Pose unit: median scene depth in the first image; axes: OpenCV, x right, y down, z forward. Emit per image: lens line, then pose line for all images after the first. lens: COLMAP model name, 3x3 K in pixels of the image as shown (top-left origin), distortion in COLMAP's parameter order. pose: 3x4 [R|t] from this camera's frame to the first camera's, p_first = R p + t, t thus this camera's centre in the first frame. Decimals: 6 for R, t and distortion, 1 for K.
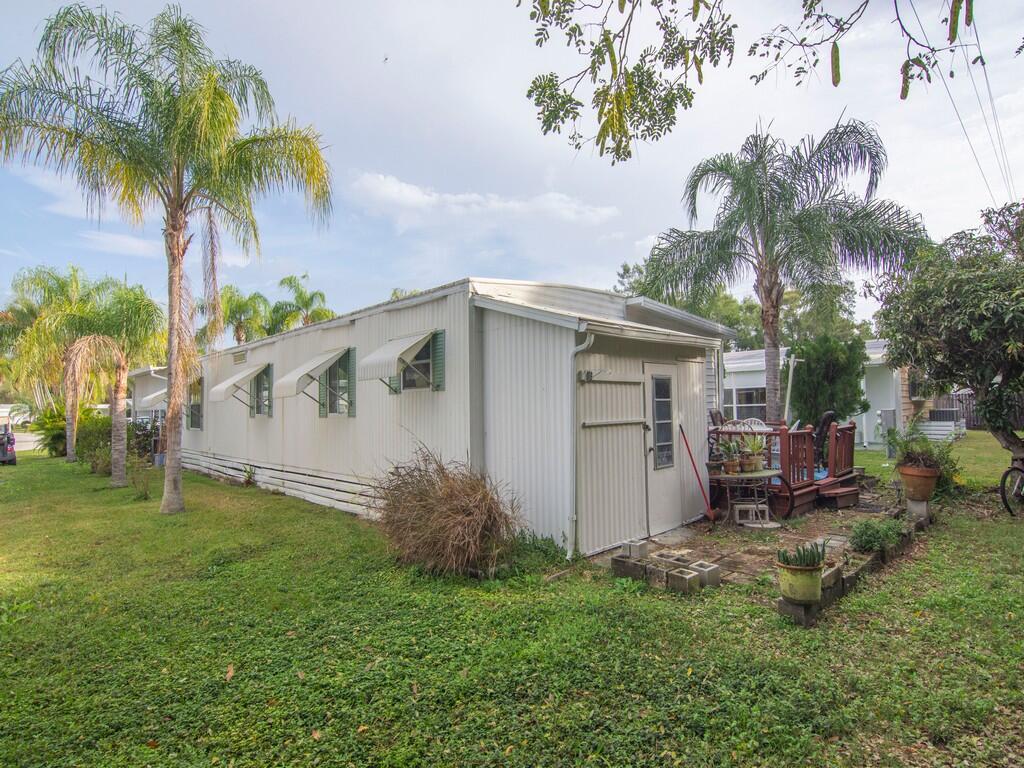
lens RADIAL K [[546.1, 0, 512.7], [0, 546.1, 382.2], [0, 0, 1]] dist [0.002591, -0.018289]
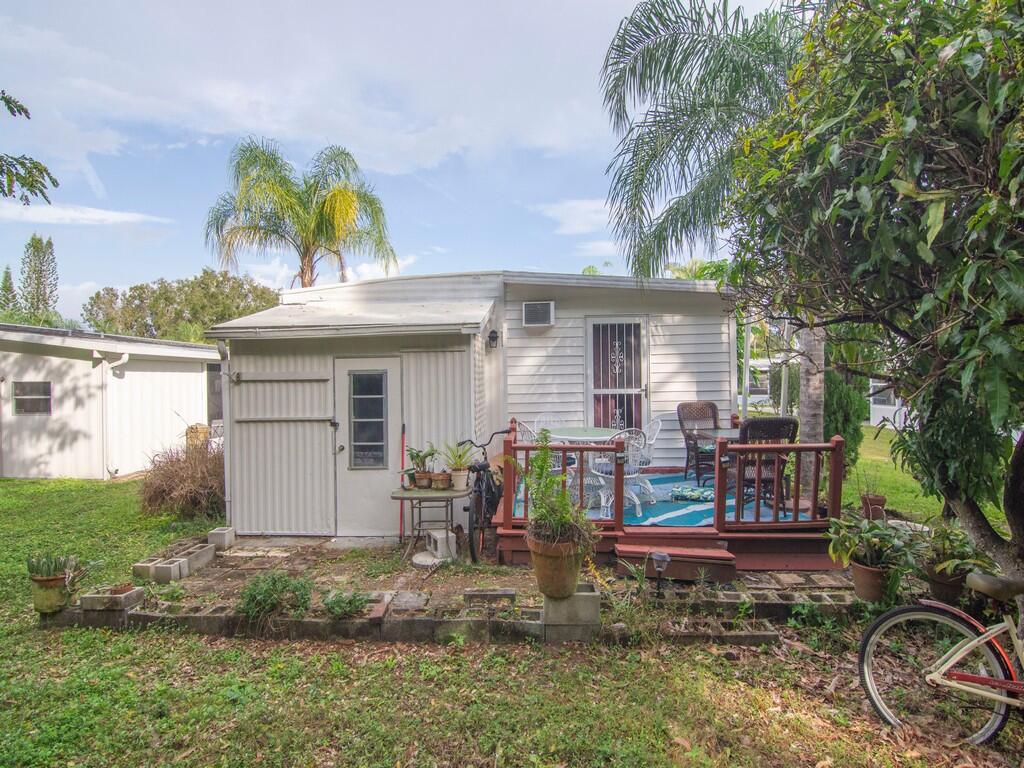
lens RADIAL K [[494.4, 0, 512.0], [0, 494.4, 384.0], [0, 0, 1]] dist [-0.003617, -0.009748]
pose [[0.681564, 0.017916, -0.731539, 1.046756], [0.033201, 0.997914, 0.055373, -0.027716], [0.731005, -0.062028, 0.679547, 0.600997]]
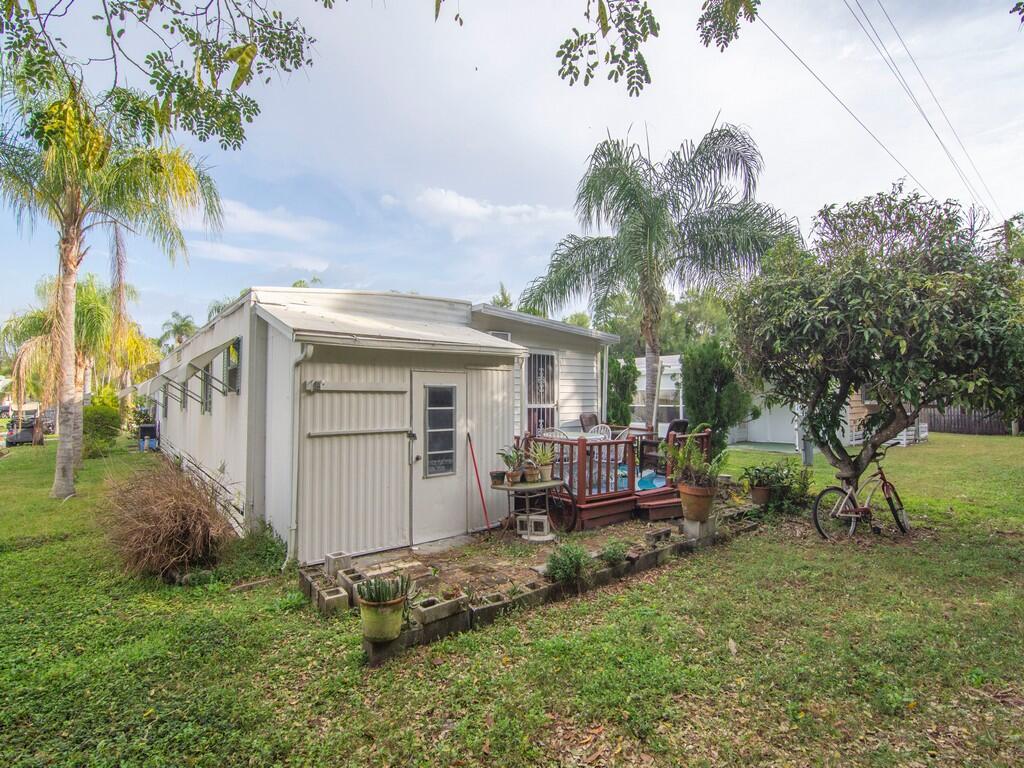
lens RADIAL K [[494.4, 0, 512.0], [0, 494.4, 384.0], [0, 0, 1]] dist [-0.003617, -0.009748]
pose [[0.995965, 0.015917, -0.088324, 0.479117], [-0.014523, 0.999760, 0.016406, -0.028937], [0.088564, -0.015058, 0.995957, 0.107019]]
